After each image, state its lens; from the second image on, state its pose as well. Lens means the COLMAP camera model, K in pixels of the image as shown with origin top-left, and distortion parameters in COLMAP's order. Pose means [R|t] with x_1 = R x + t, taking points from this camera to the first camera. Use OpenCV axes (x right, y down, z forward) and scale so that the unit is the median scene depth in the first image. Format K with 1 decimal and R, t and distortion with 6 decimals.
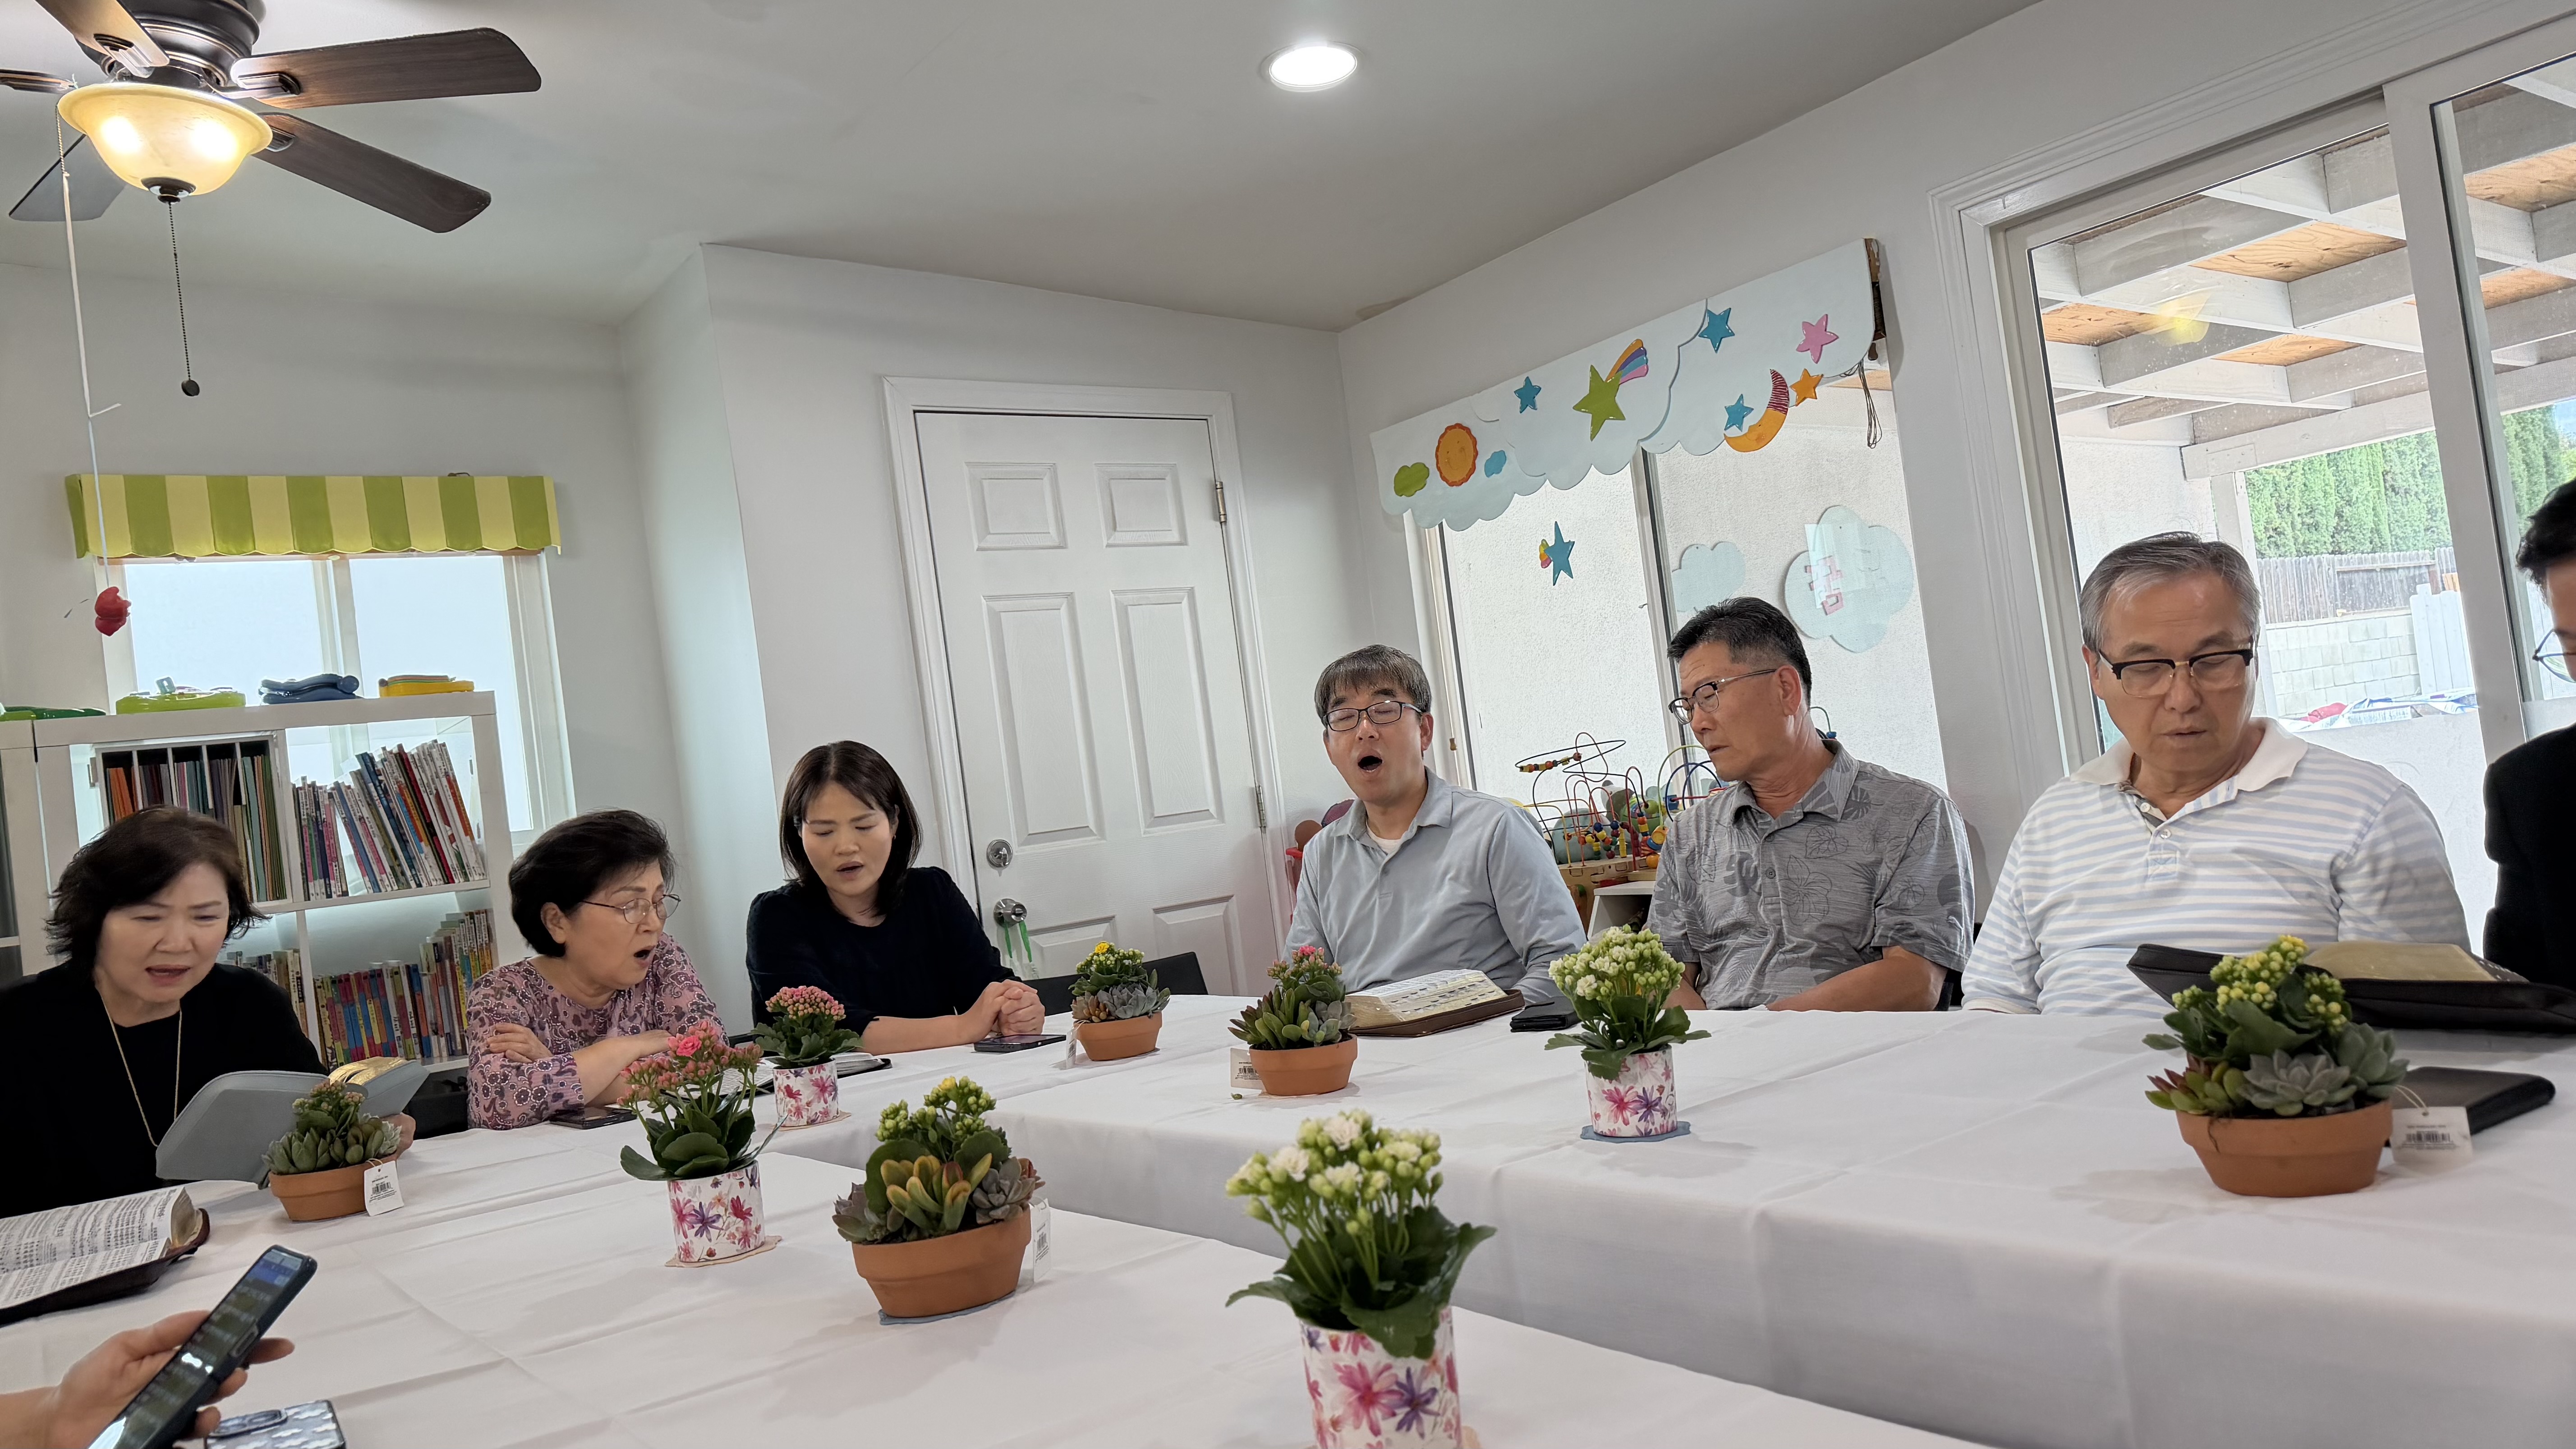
lens RADIAL K [[1752.2, 0, 1284.4], [0, 1752.2, 774.9], [0, 0, 1]] dist [0.117176, -0.188741]
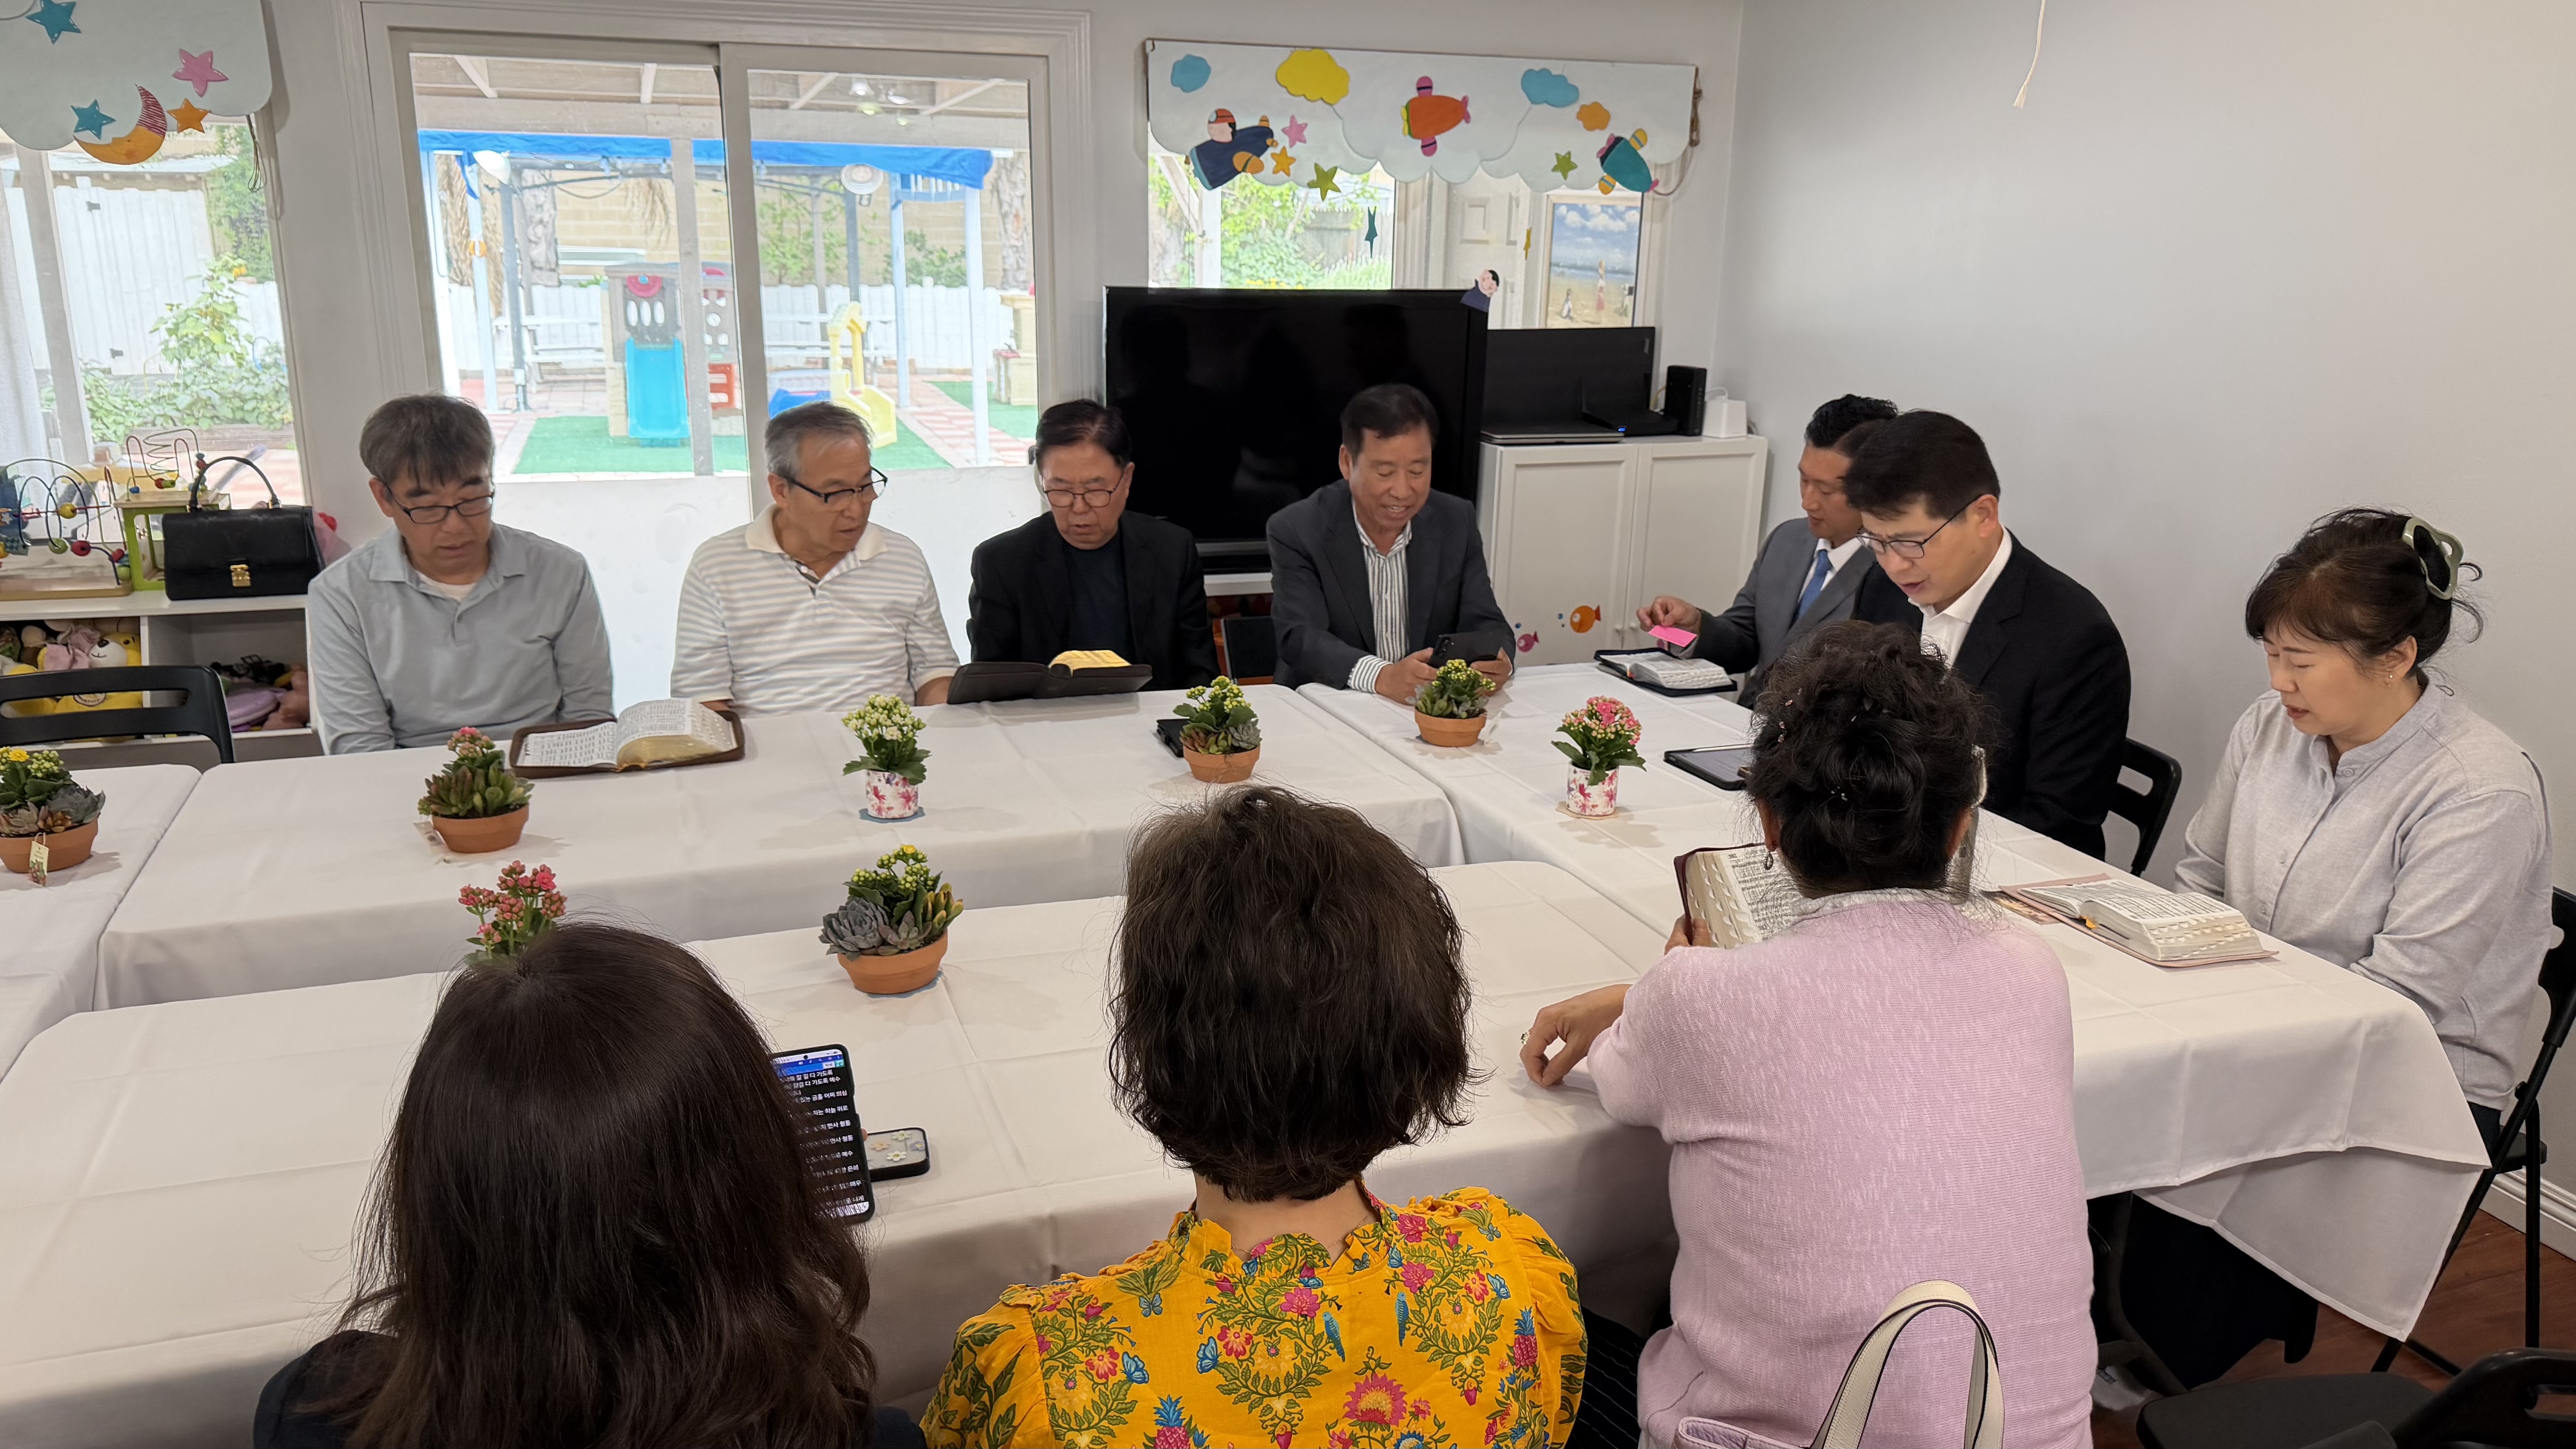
lens RADIAL K [[1793.8, 0, 1288.0], [0, 1793.8, 724.5], [0, 0, 1]] dist [0.074777, -0.078768]
pose [[0.309257, -0.117521, 0.943689, -0.551273], [-0.068154, 0.987044, 0.145254, -0.070956], [-0.948533, -0.109237, 0.297241, 0.050905]]
